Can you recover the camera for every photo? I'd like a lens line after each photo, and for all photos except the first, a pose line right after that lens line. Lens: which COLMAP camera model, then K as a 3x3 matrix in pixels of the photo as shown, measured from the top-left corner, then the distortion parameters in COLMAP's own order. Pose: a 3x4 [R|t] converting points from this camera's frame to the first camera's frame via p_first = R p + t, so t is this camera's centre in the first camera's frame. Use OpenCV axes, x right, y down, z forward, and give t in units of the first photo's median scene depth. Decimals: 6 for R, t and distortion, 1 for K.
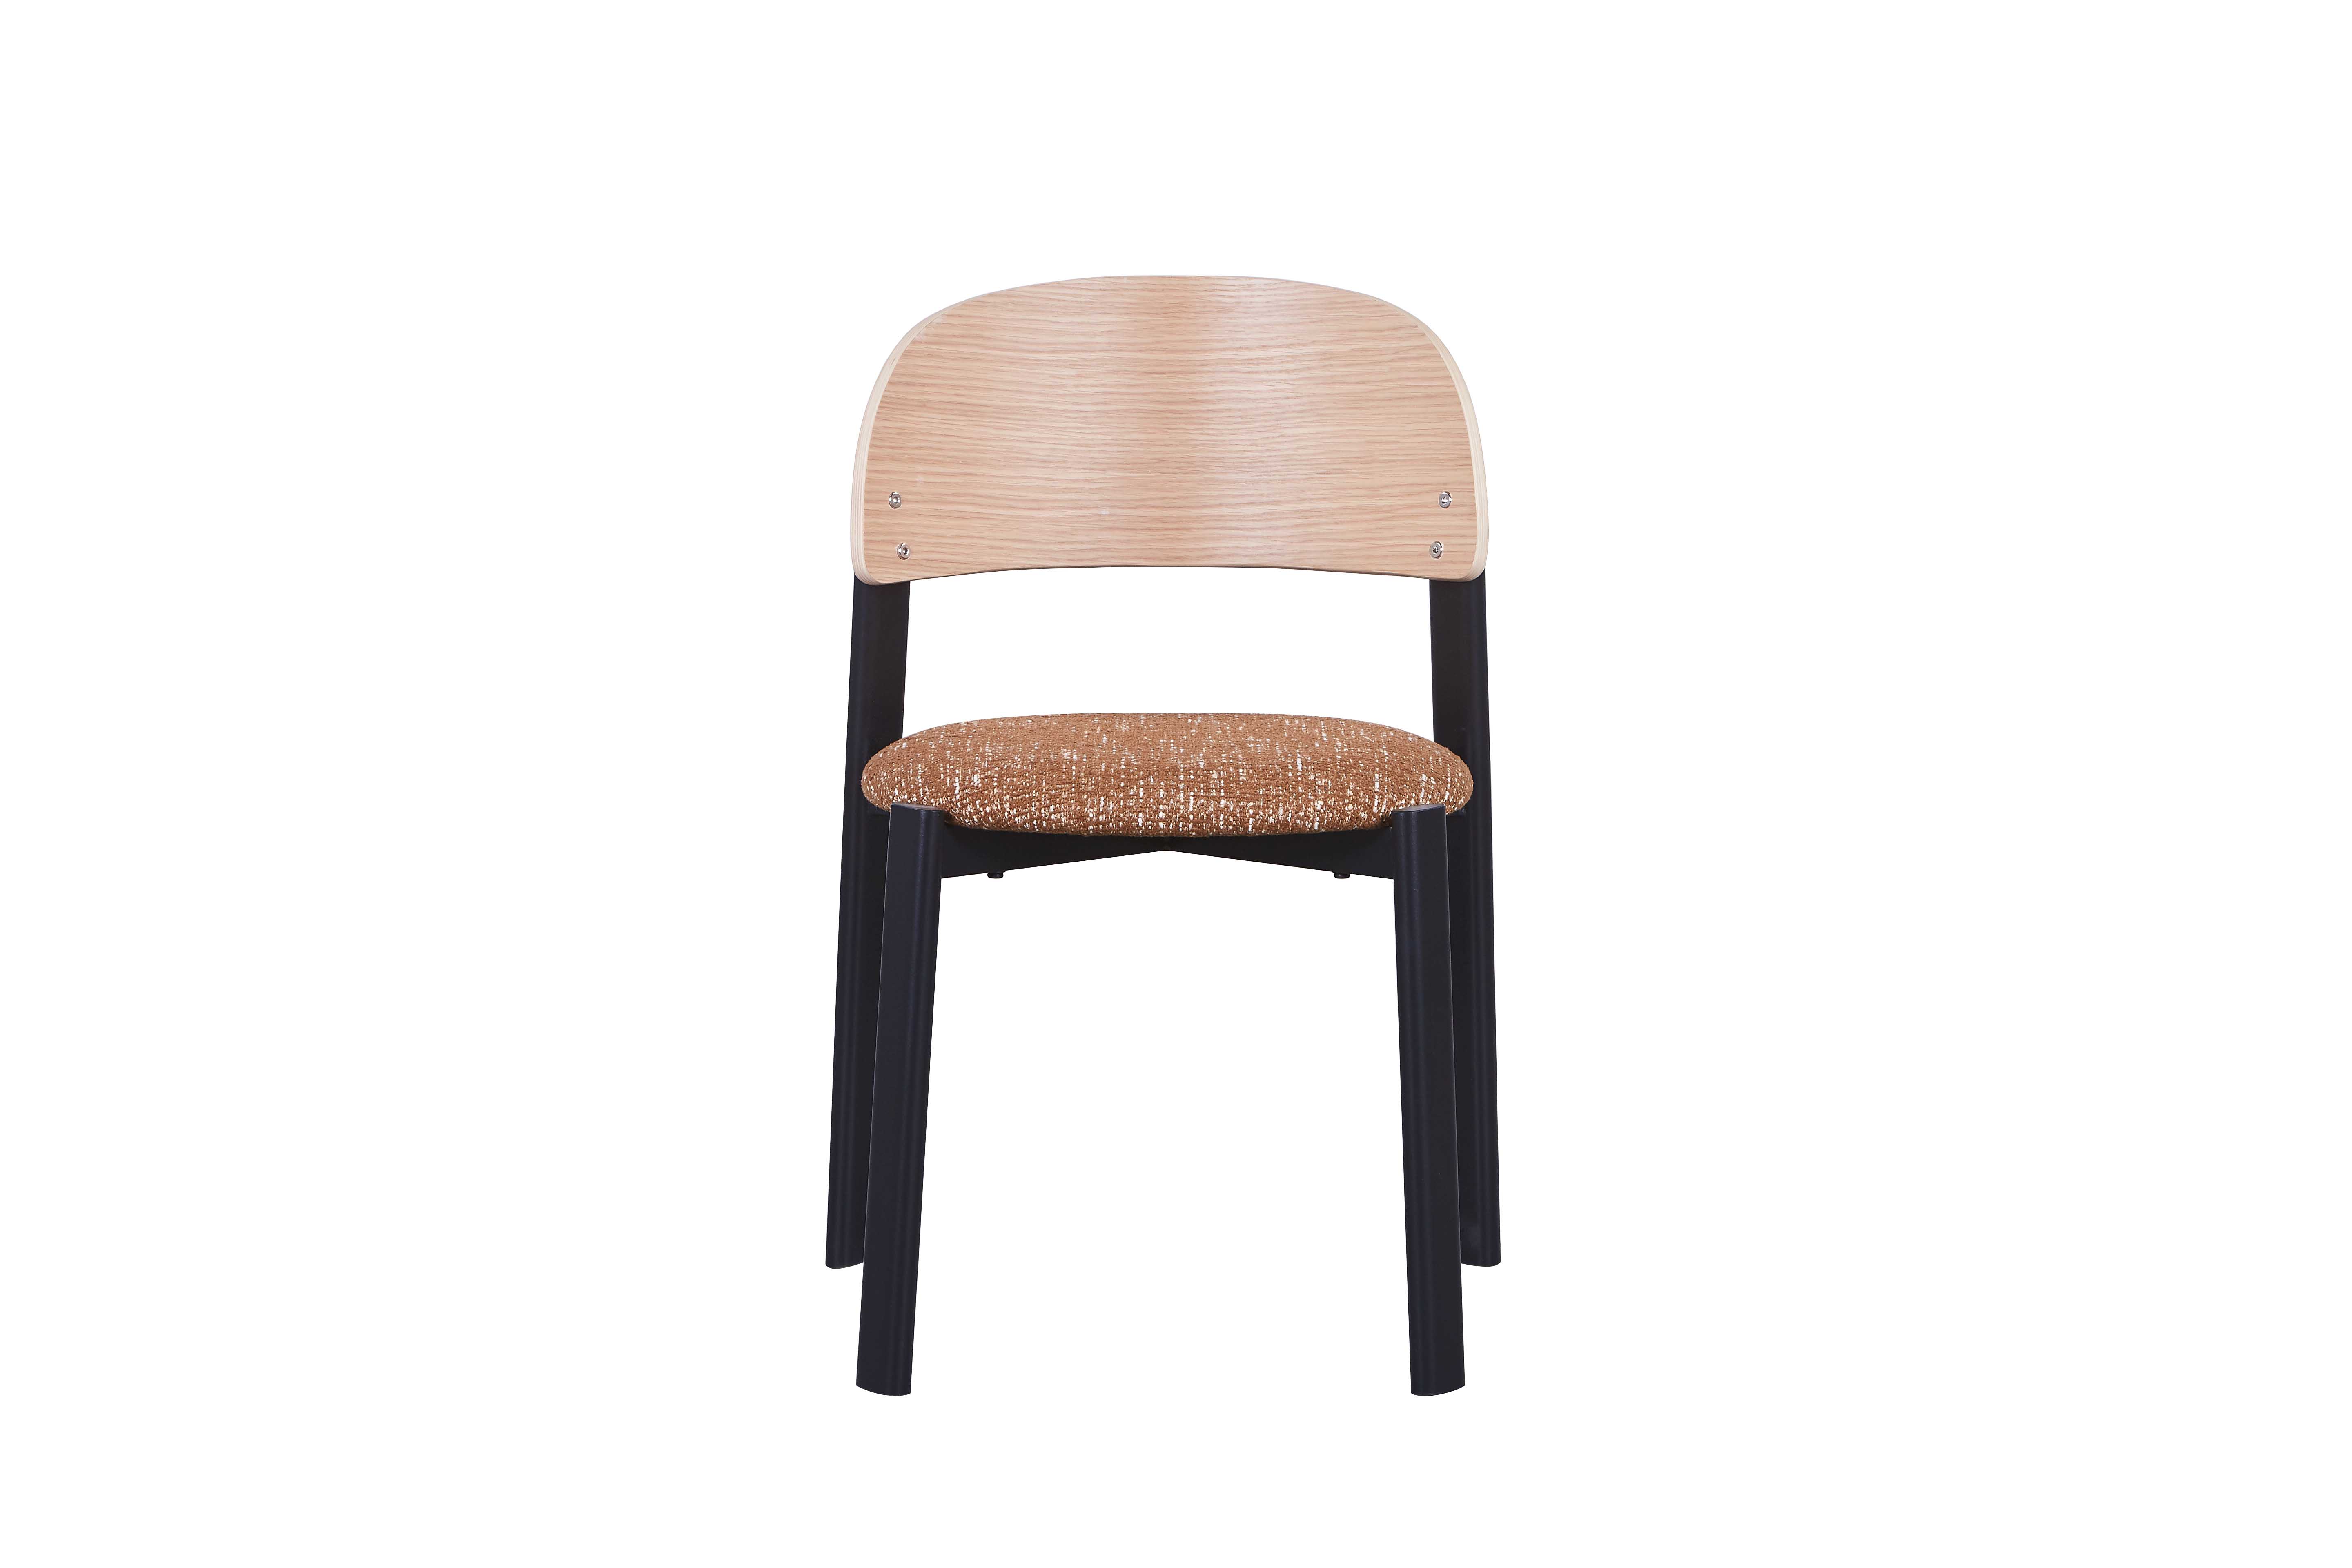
lens RADIAL K [[8166.3, 0, 1177.0], [0, 8166.3, 784.7], [0, 0, 1]] dist [-0.103012, 0.000000]
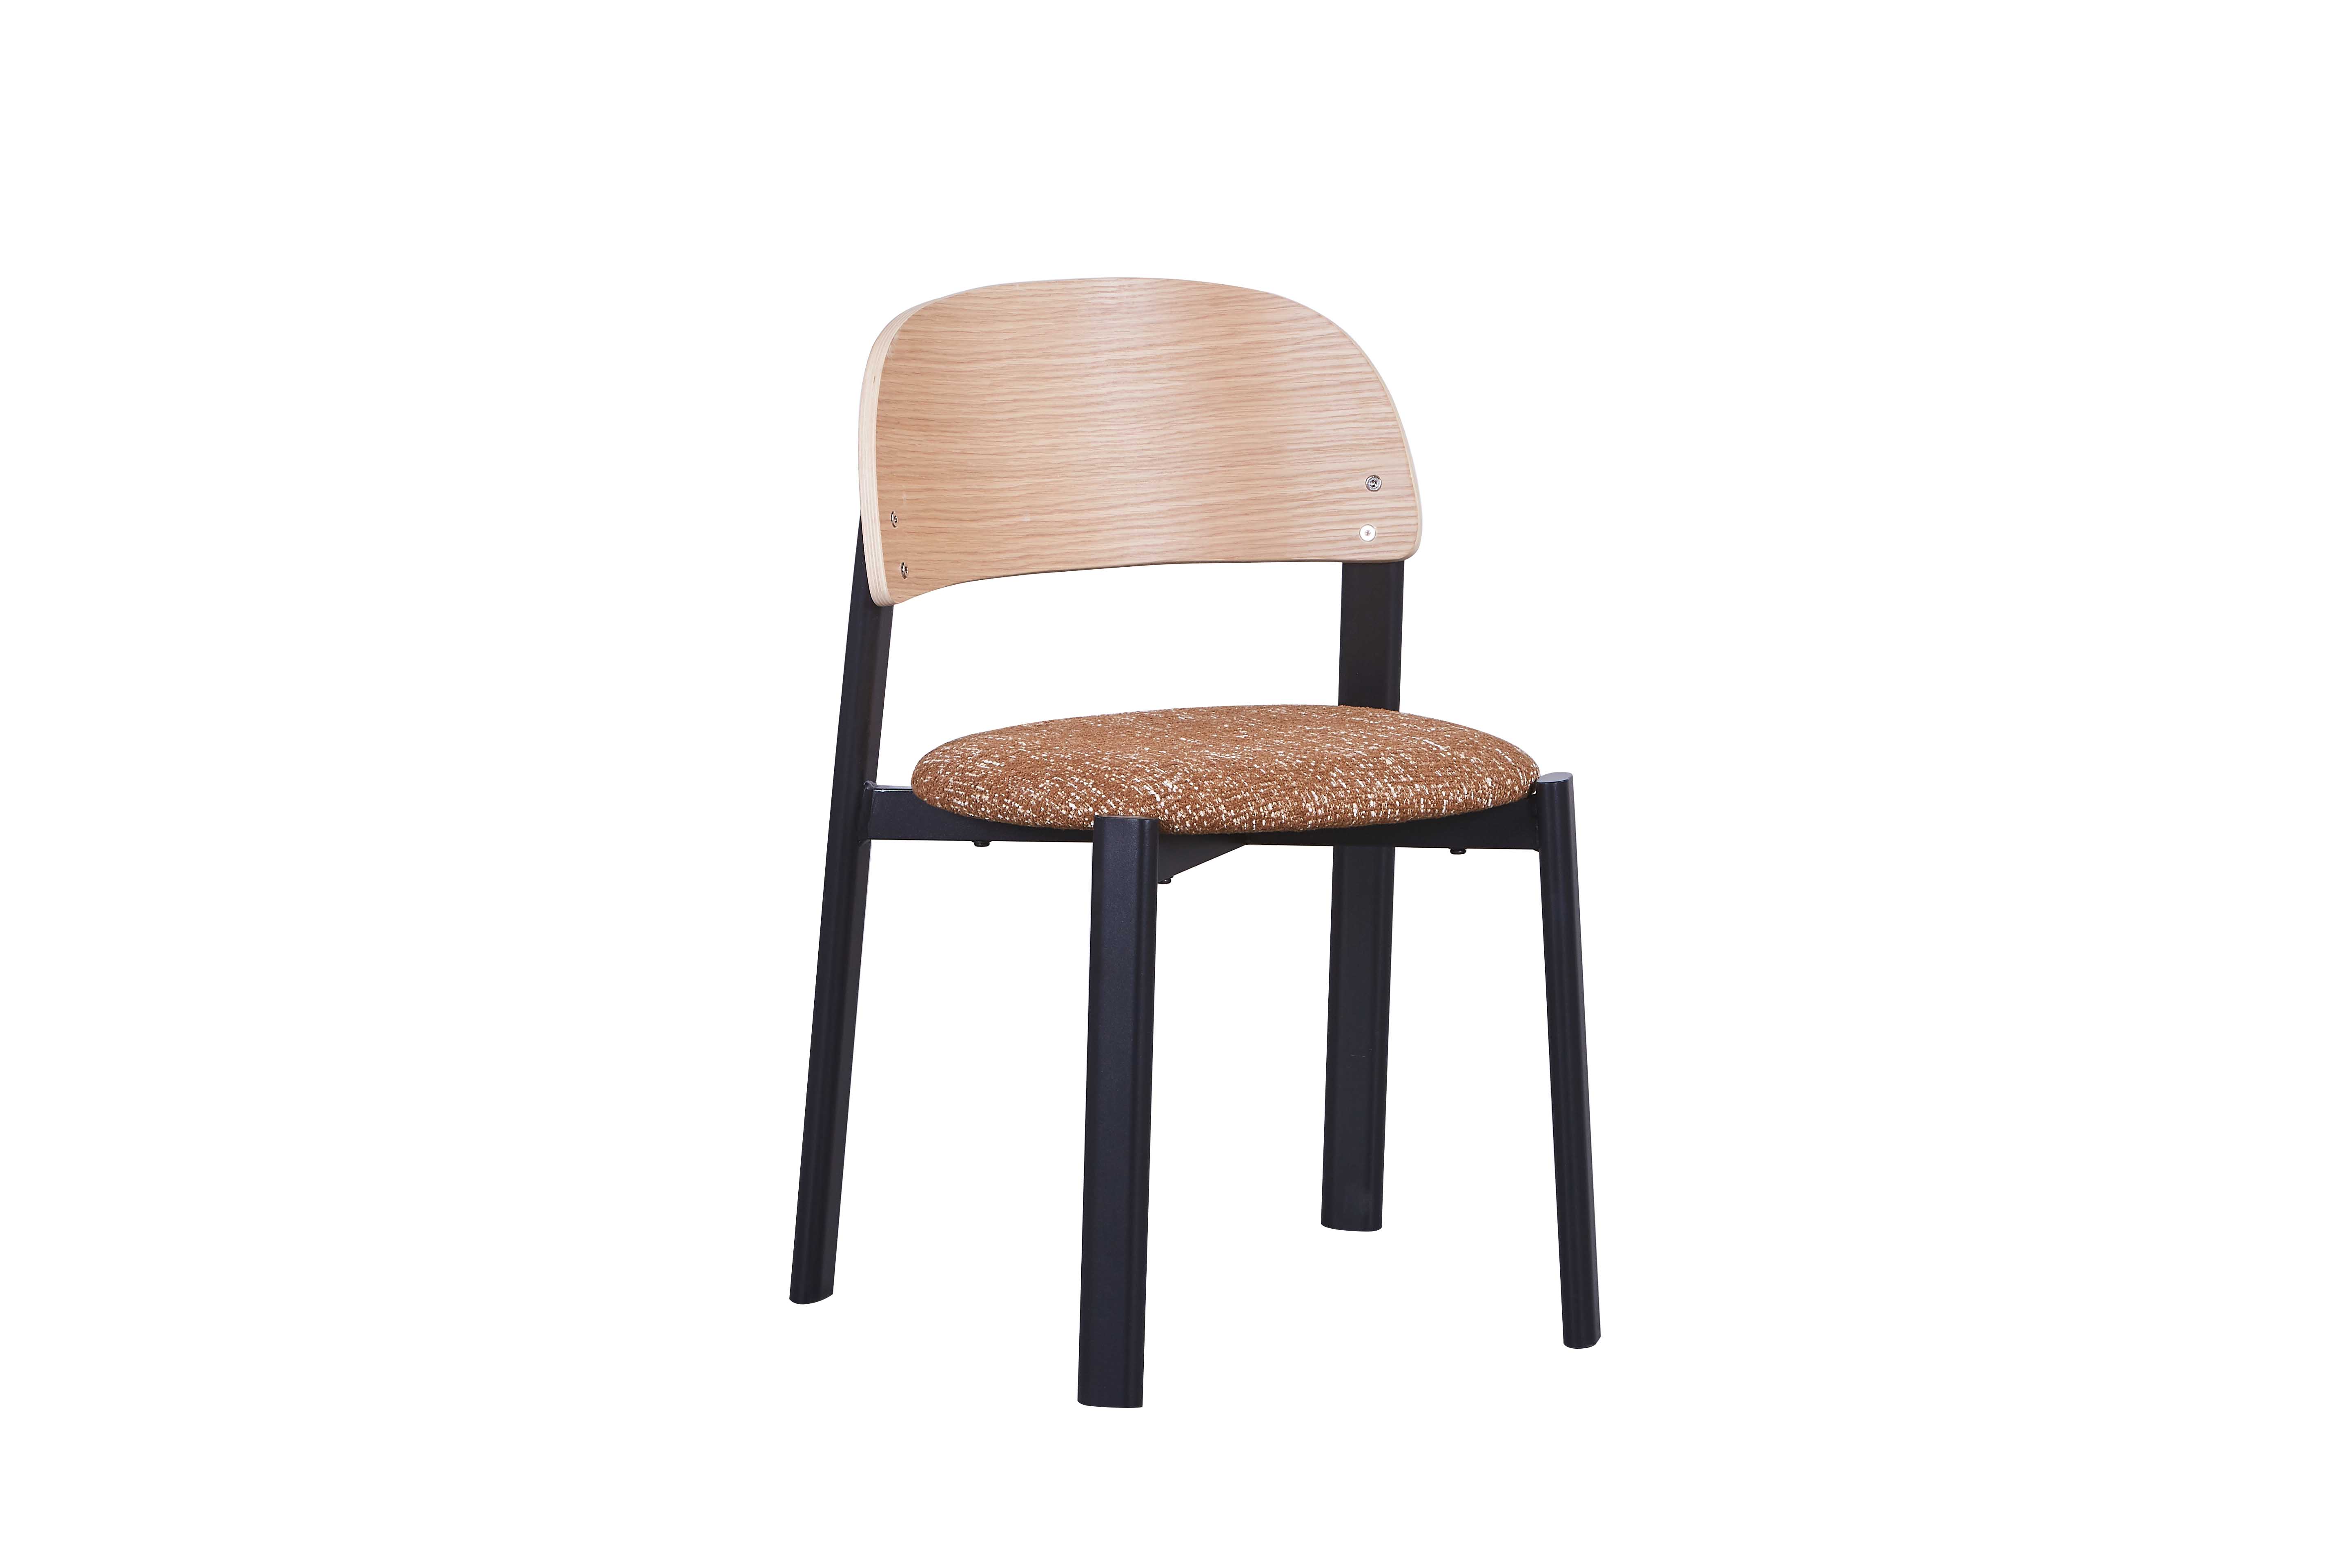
lens RADIAL K [[8166.3, 0, 1174.3], [0, 8166.3, 783.6], [0, 0, 1]] dist [-0.103012, 0.000000]
pose [[0.865861, -0.081994, 0.493521, -0.491244], [0.082085, 0.996393, 0.021527, -0.021237], [-0.493505, 0.021871, 0.869468, 0.122152]]
